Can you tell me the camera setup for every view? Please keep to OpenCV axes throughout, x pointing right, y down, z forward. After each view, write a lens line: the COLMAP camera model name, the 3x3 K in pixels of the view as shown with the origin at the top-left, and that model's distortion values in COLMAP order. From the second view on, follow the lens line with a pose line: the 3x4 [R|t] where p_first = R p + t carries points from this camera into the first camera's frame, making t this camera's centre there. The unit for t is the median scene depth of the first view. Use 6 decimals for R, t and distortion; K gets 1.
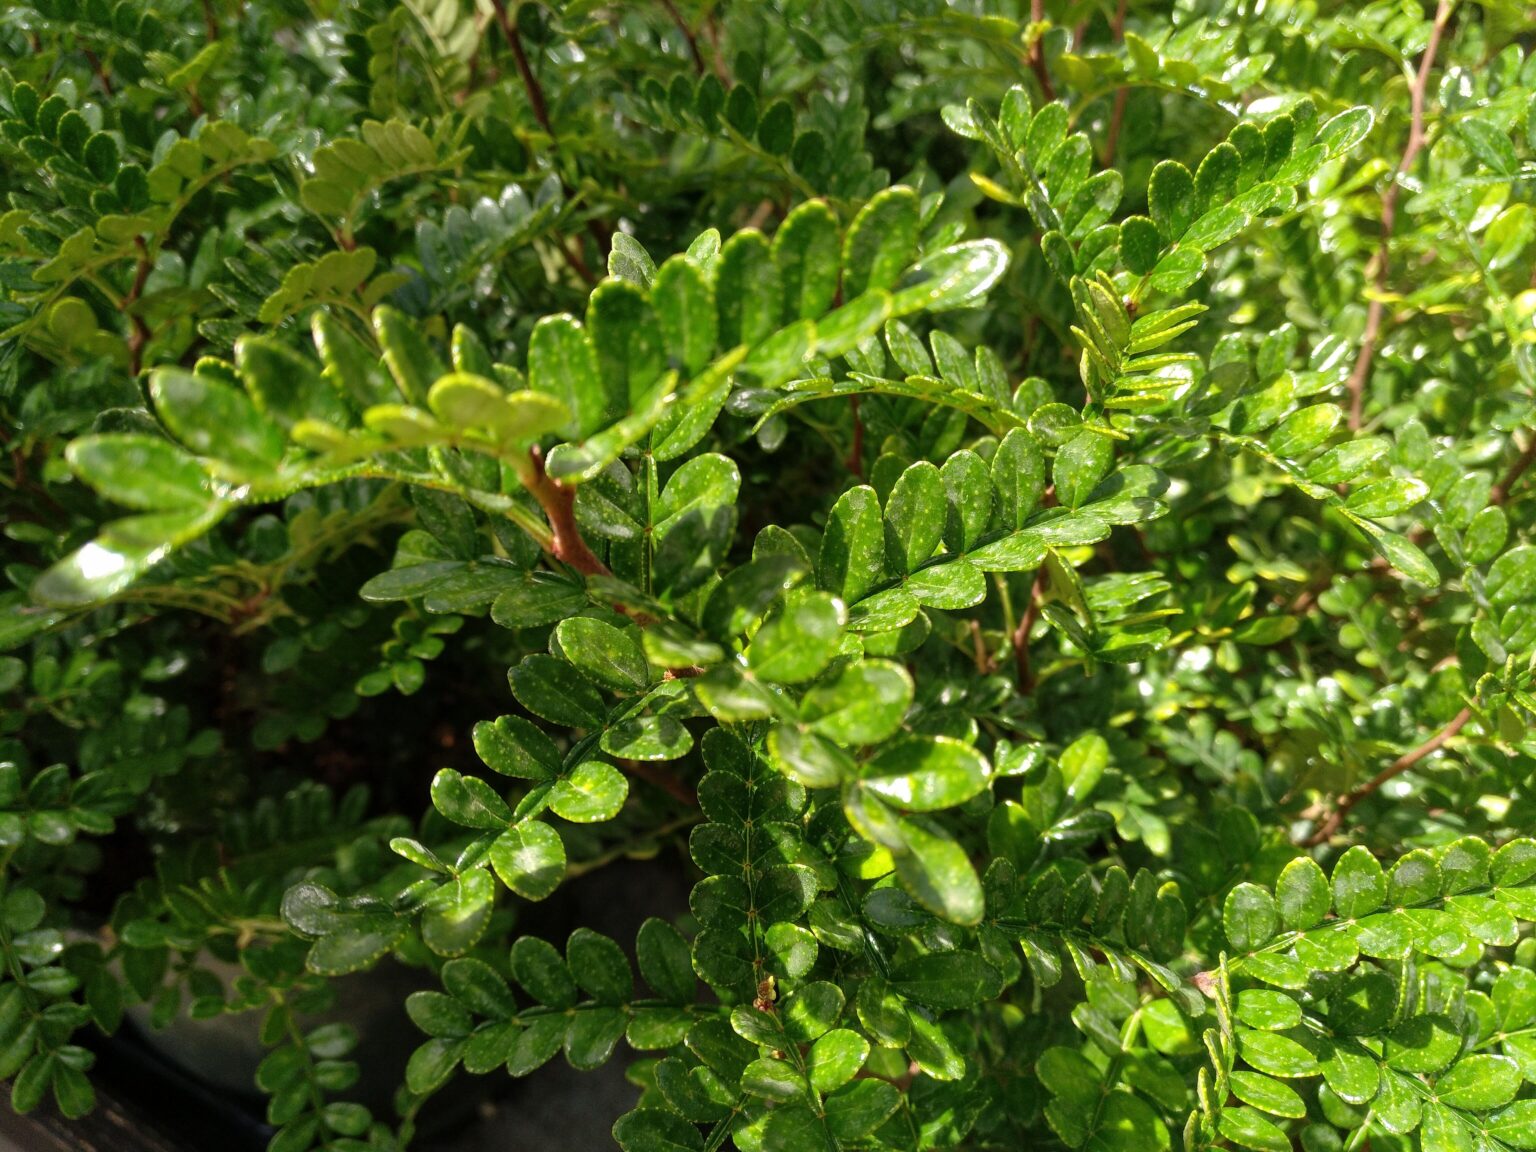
lens RADIAL K [[1239.4, 0, 794.2], [0, 1239.4, 563.2], [0, 0, 1]] dist [-0.082066, 0.128658]
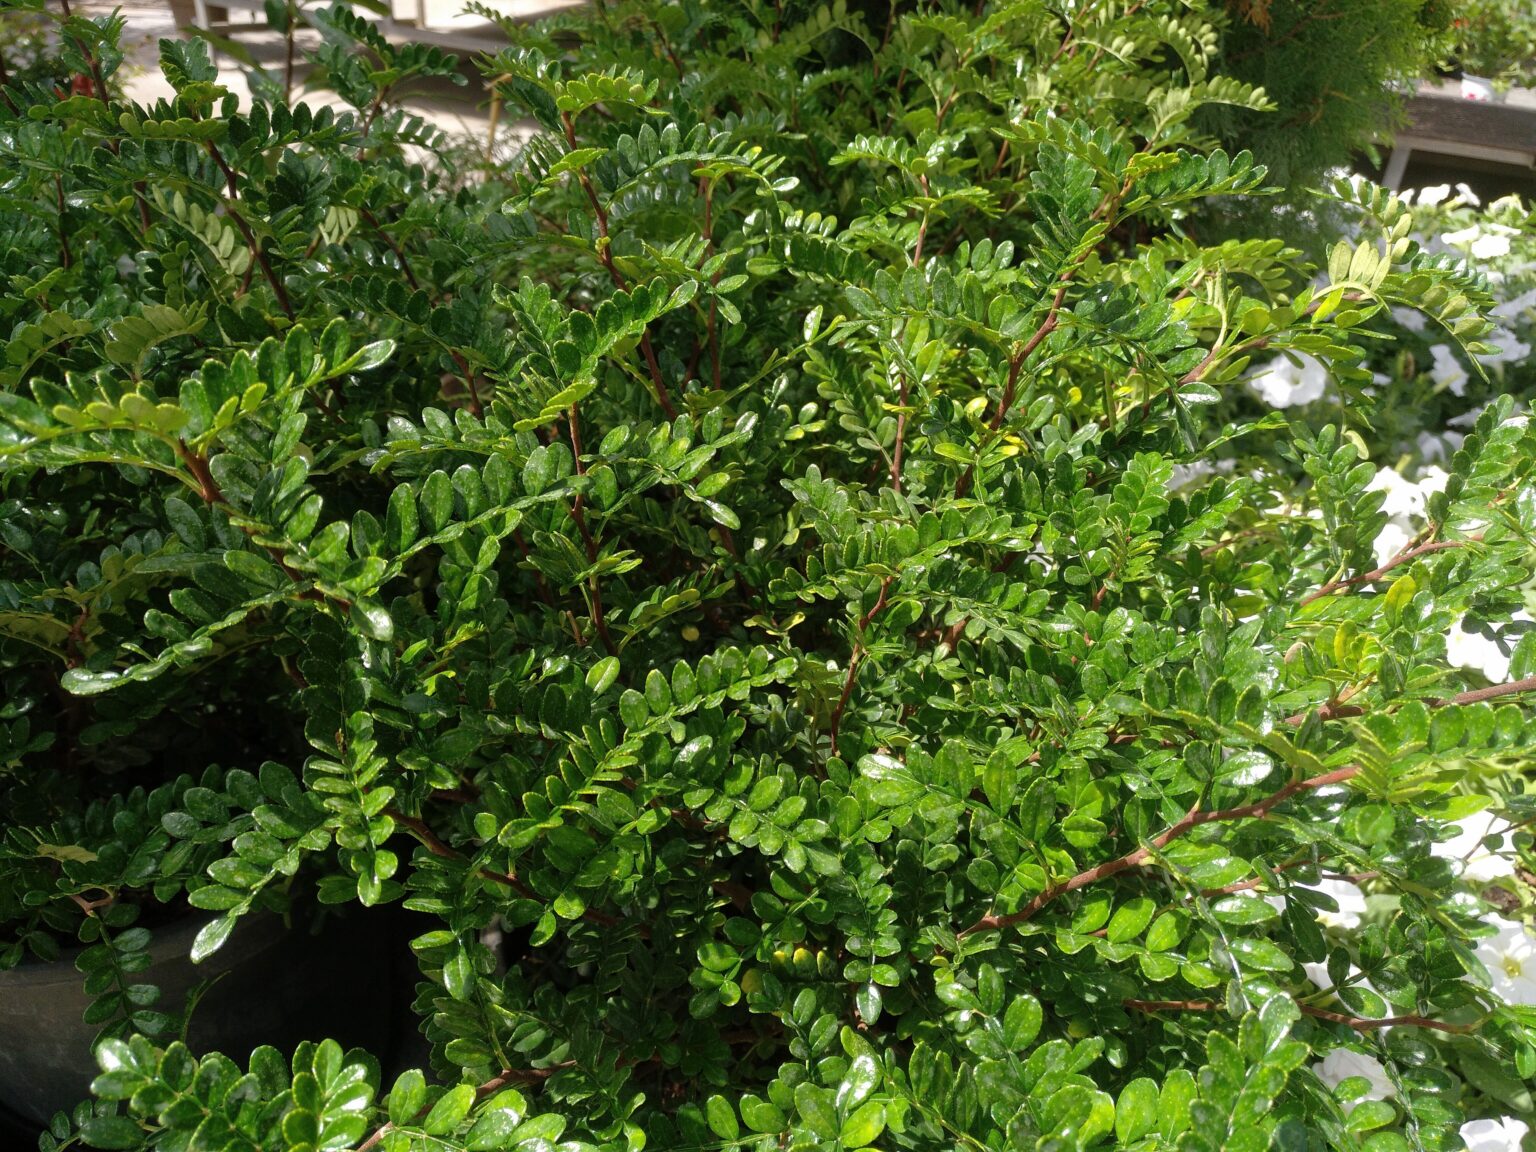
lens RADIAL K [[1187.1, 0, 768.0], [0, 1187.1, 576.0], [0, 0, 1]] dist [-0.004894, 0.041009]
pose [[0.995528, -0.054362, 0.077258, 0.312995], [0.064188, 0.989303, -0.130996, 0.236597], [-0.069311, 0.135369, 0.988368, -0.548214]]
